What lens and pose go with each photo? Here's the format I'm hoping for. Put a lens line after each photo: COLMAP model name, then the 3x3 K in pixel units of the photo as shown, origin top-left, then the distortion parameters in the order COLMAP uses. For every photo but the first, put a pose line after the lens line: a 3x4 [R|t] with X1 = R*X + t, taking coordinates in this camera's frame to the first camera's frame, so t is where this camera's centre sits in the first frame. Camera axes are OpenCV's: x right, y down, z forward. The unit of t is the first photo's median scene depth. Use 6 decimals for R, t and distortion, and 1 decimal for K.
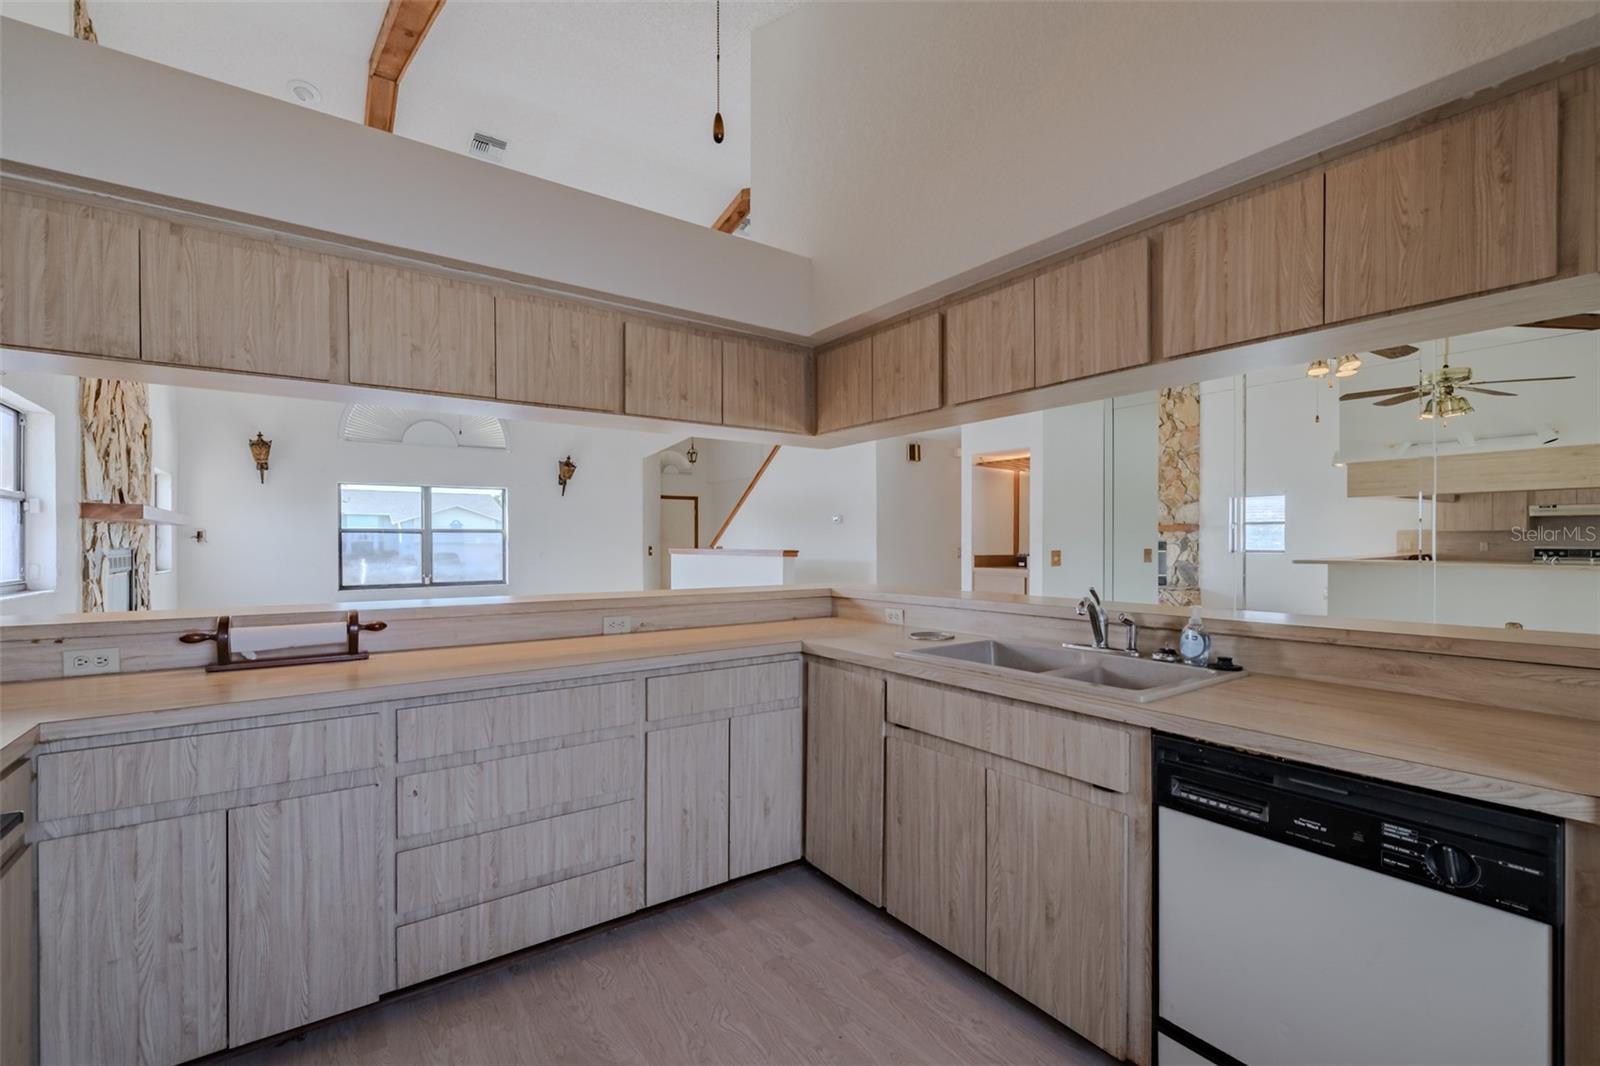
lens RADIAL K [[704.5, 0, 796.1], [0, 704.5, 546.3], [0, 0, 1]] dist [0.001581, 0.001005]
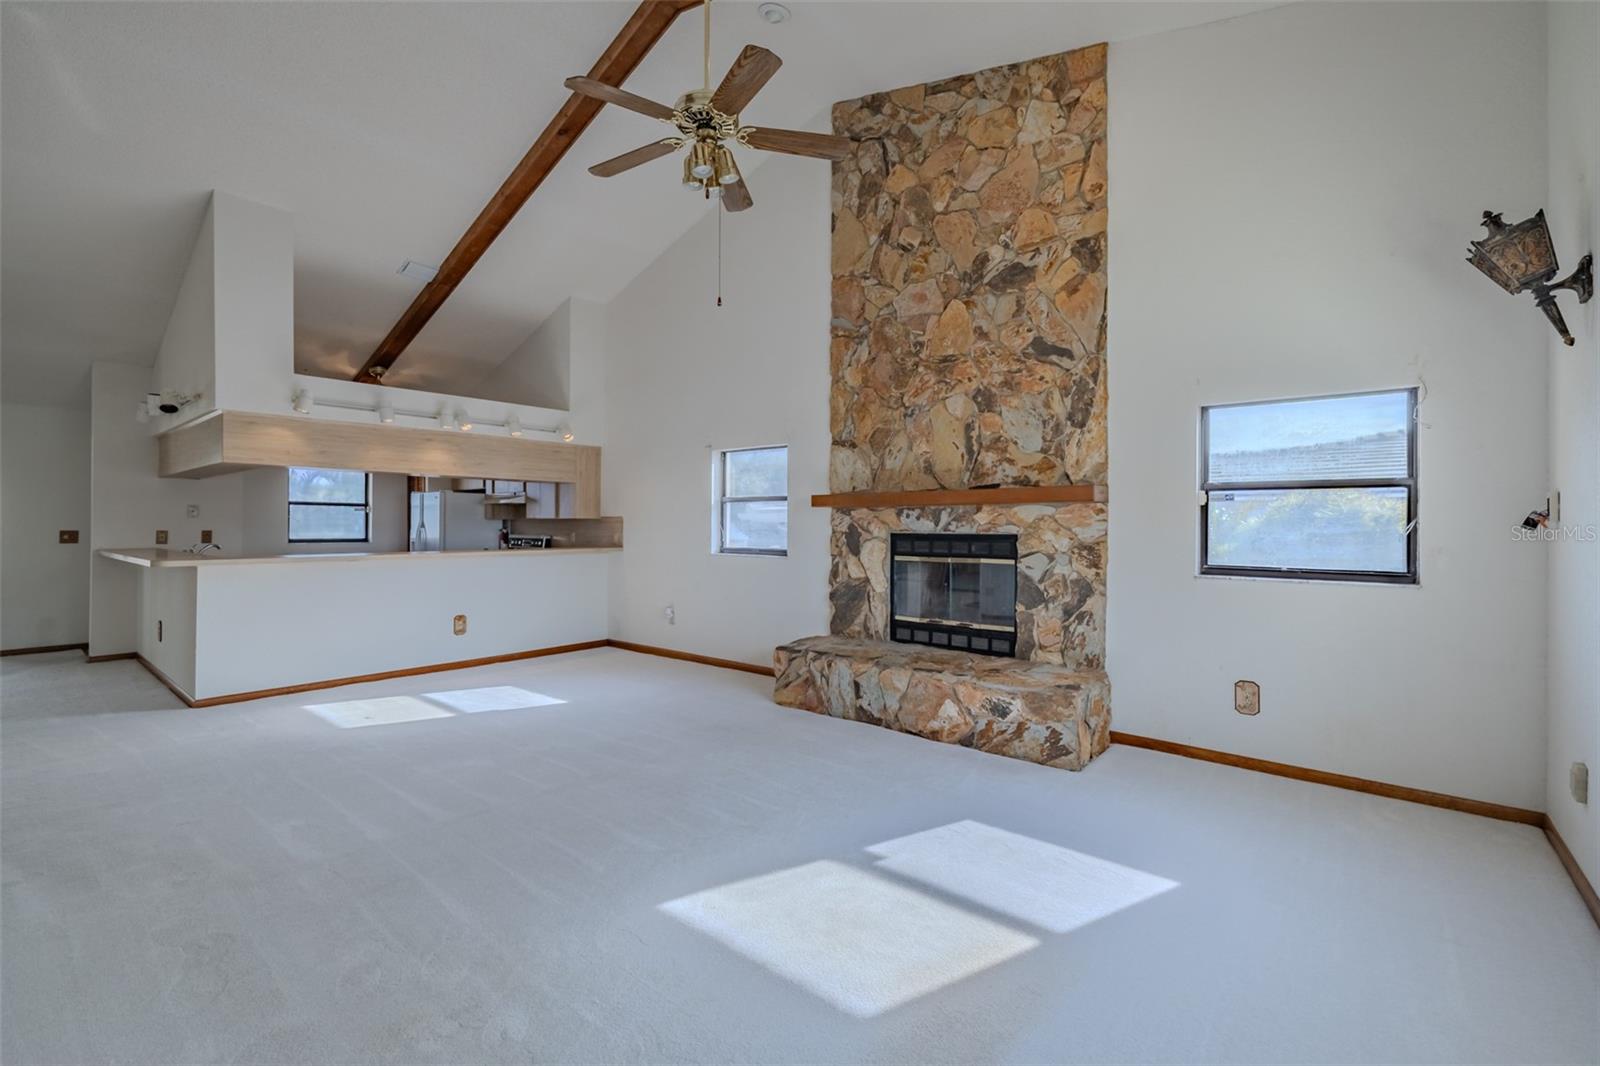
lens RADIAL K [[682.4, 0, 796.2], [0, 682.4, 527.4], [0, 0, 1]] dist [-0.002673, 0.001598]
pose [[-0.962418, 0.001143, -0.271571, -1.078488], [-0.000808, 0.999975, 0.007071, -0.023664], [0.271572, 0.007025, -0.962393, 4.032307]]
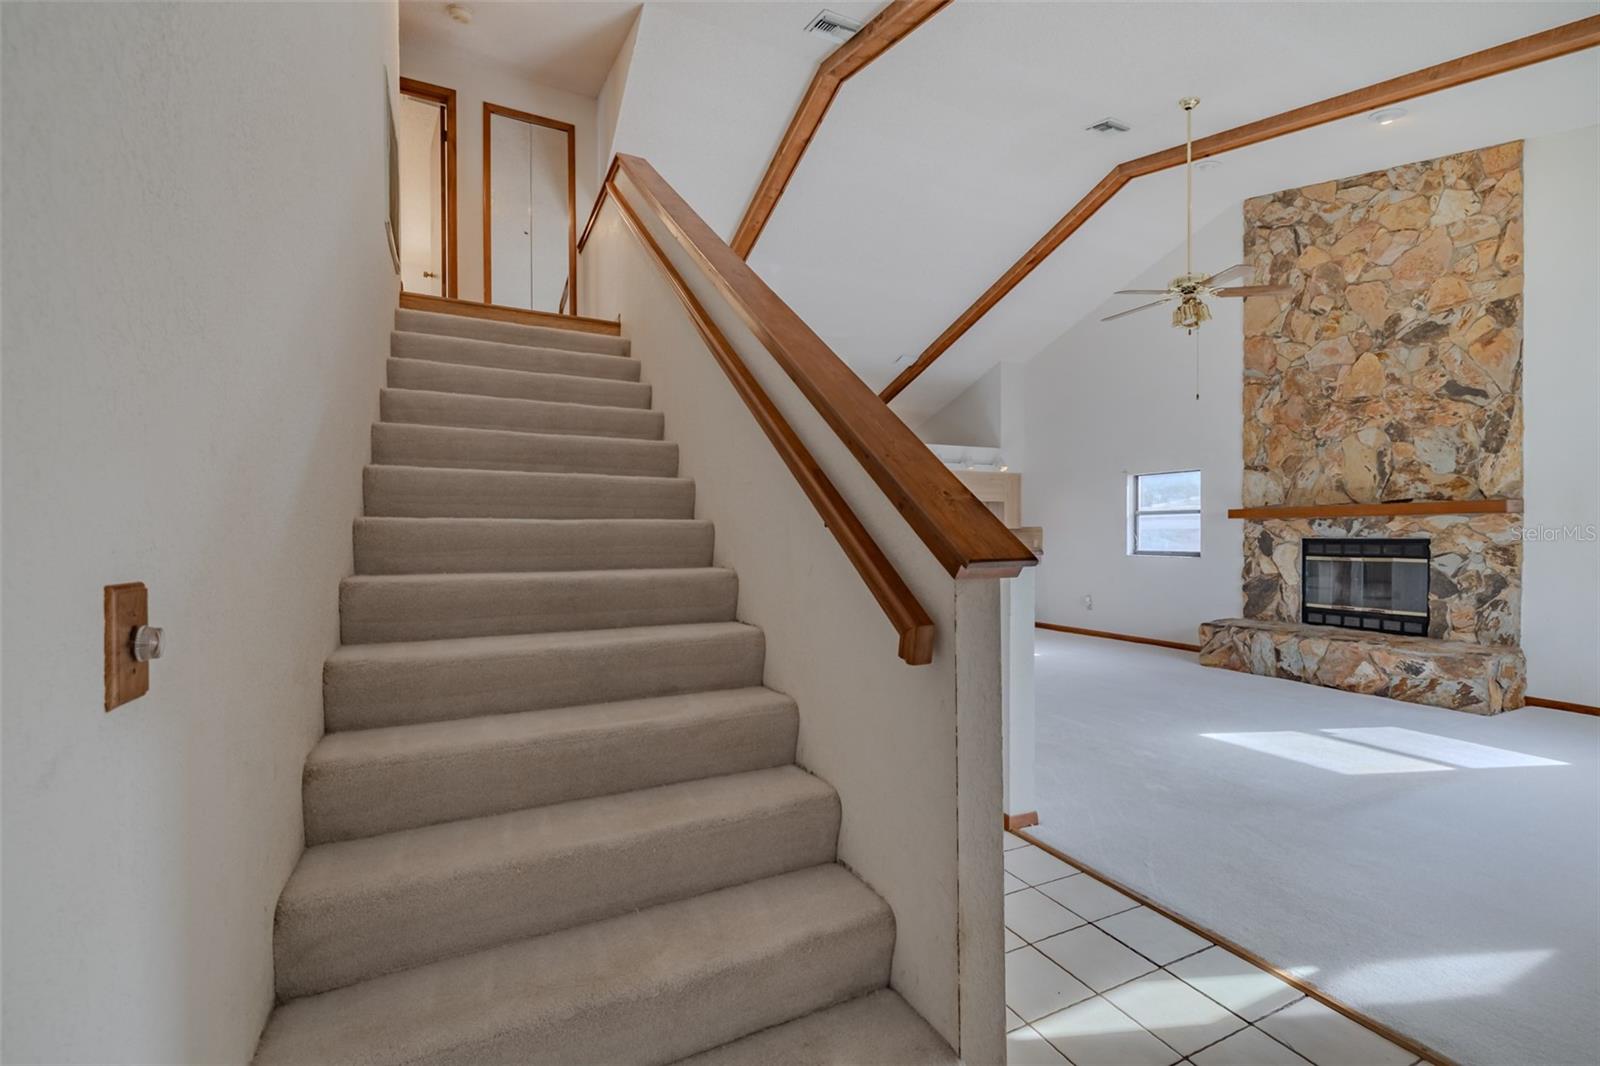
lens RADIAL K [[704.5, 0, 805.9], [0, 704.5, 541.6], [0, 0, 1]] dist [0.001581, 0.001005]
pose [[-0.990774, 0.007375, 0.135322, -0.353155], [0.009480, 0.999844, 0.014917, -0.038857], [-0.135190, 0.016062, -0.990689, 5.119732]]
